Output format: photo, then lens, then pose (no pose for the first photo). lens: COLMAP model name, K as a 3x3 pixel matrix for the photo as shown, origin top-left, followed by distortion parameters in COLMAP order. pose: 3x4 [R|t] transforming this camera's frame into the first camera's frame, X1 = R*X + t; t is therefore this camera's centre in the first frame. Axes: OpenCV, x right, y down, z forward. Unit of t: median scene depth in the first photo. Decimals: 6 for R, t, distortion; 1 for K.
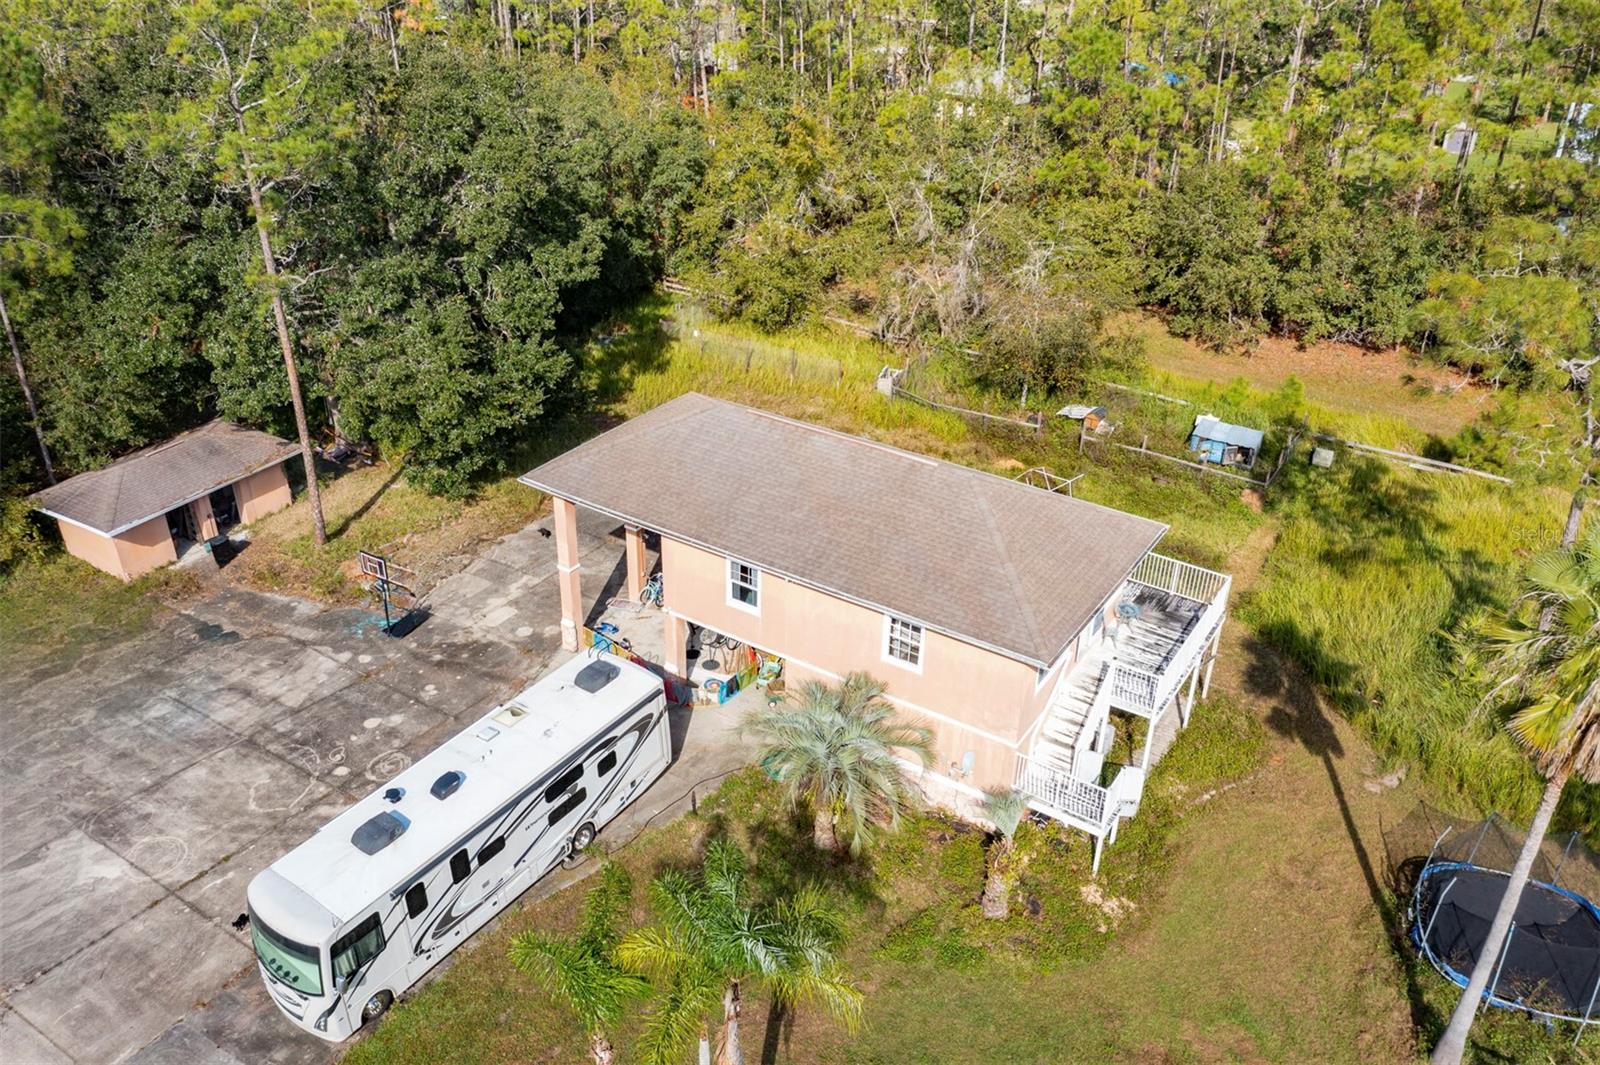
lens RADIAL K [[1276.5, 0, 798.8], [0, 1276.5, 534.5], [0, 0, 1]] dist [-0.001243, 0.017237]
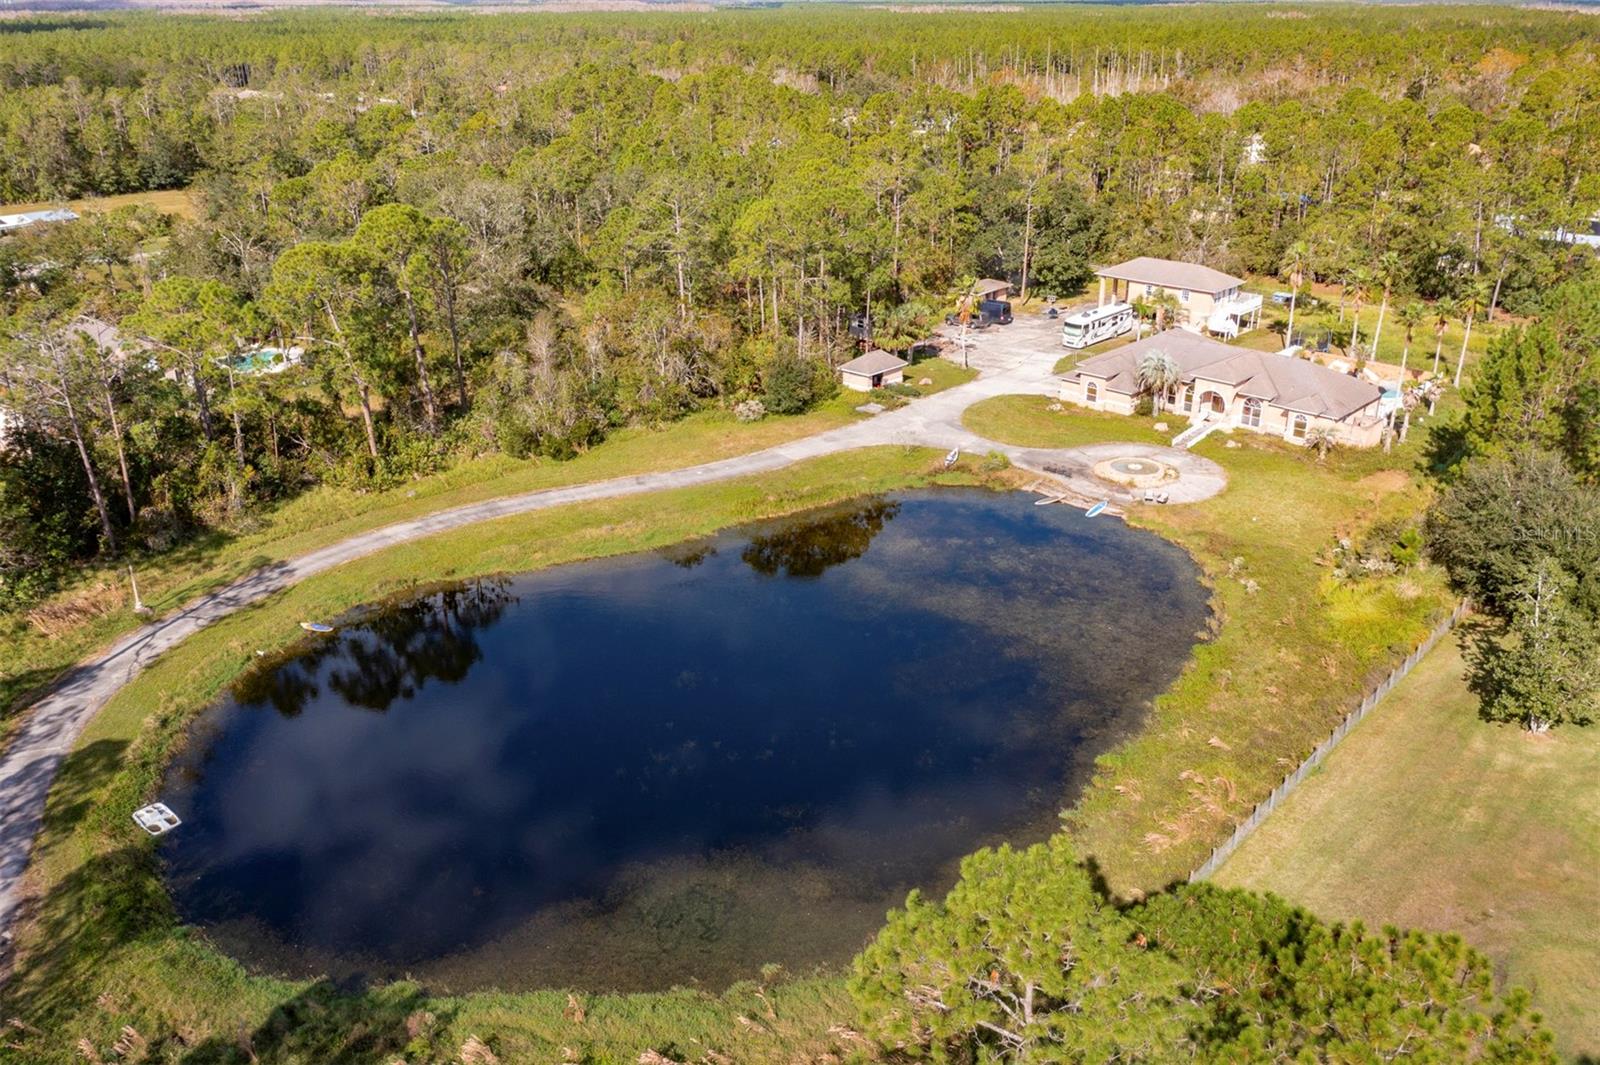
lens RADIAL K [[1276.5, 0, 799.0], [0, 1276.5, 531.9], [0, 0, 1]] dist [-0.001243, 0.017237]
pose [[0.983233, 0.055426, -0.173729, -0.306506], [-0.074080, 0.991940, -0.102795, 1.031452], [0.166631, 0.113941, 0.979414, -2.537223]]
